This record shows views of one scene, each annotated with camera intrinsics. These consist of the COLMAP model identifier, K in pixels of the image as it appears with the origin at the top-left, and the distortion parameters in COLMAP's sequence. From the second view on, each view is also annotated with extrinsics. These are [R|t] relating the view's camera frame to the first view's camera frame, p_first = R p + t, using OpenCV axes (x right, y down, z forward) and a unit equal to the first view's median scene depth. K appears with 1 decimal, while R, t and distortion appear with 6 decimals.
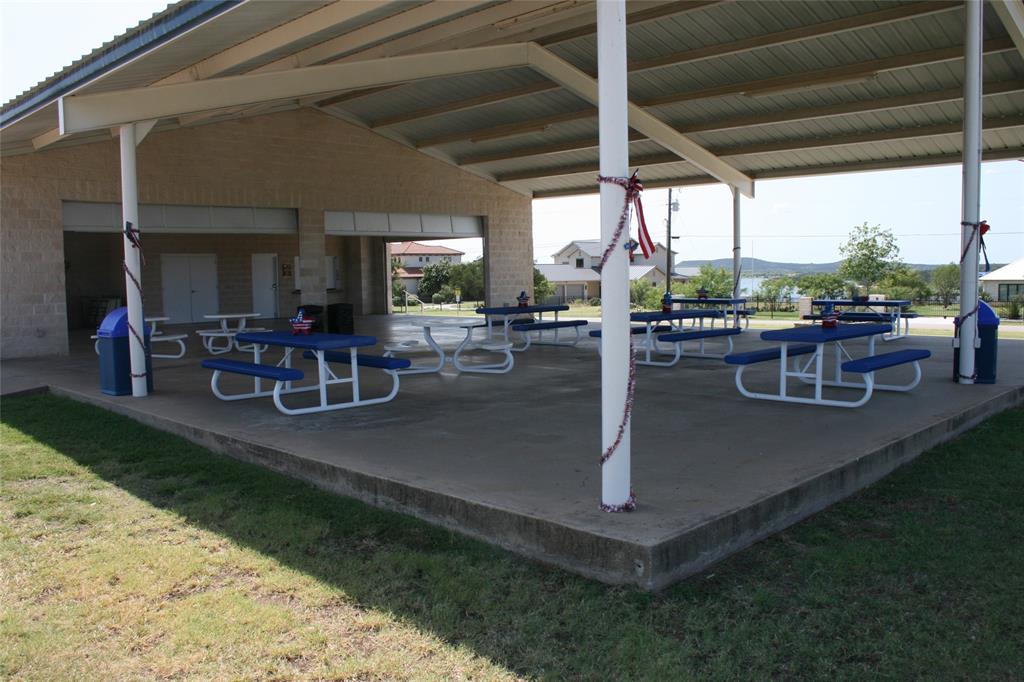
lens RADIAL K [[858.2, 0, 512.0], [0, 858.2, 341.0], [0, 0, 1]] dist [-0.156854, 0.112010]
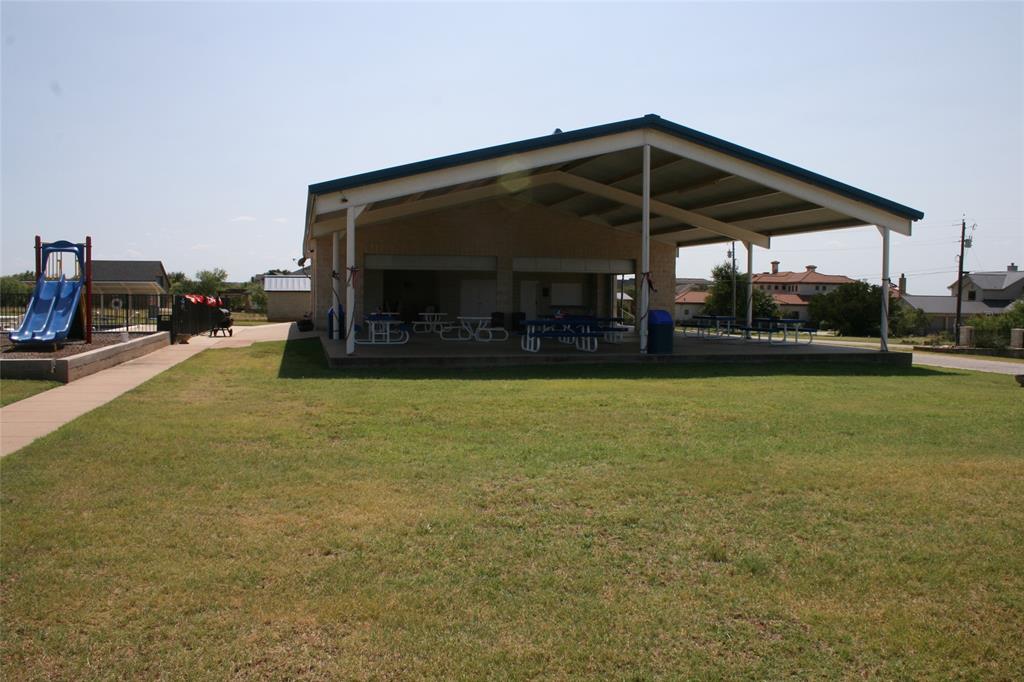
lens RADIAL K [[858.2, 0, 512.0], [0, 858.2, 341.0], [0, 0, 1]] dist [-0.156854, 0.112010]
pose [[0.855378, 0.049751, -0.515609, 0.241988], [-0.064699, 0.997844, -0.011051, 0.011257], [0.513948, 0.042812, 0.856753, -0.165355]]
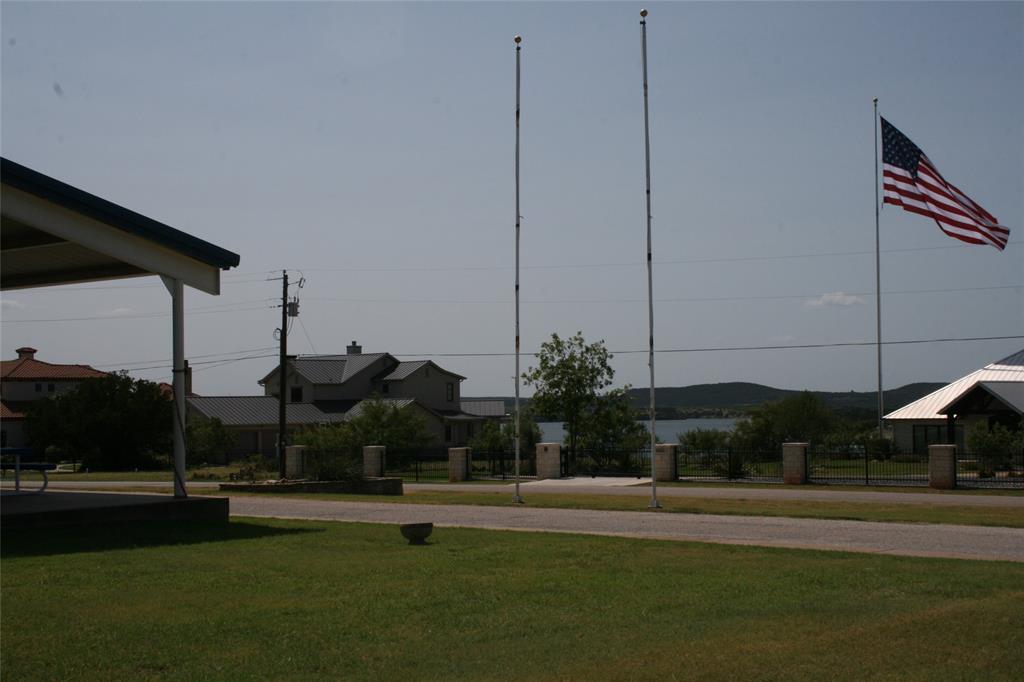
lens RADIAL K [[1510.7, 0, 512.0], [0, 1510.7, 341.0], [0, 0, 1]] dist [0.000205, 0.070324]
pose [[0.994085, 0.004993, 0.108491, 0.233200], [0.008515, 0.992285, -0.123684, 0.009472], [-0.108272, 0.123876, 0.986373, -0.149028]]
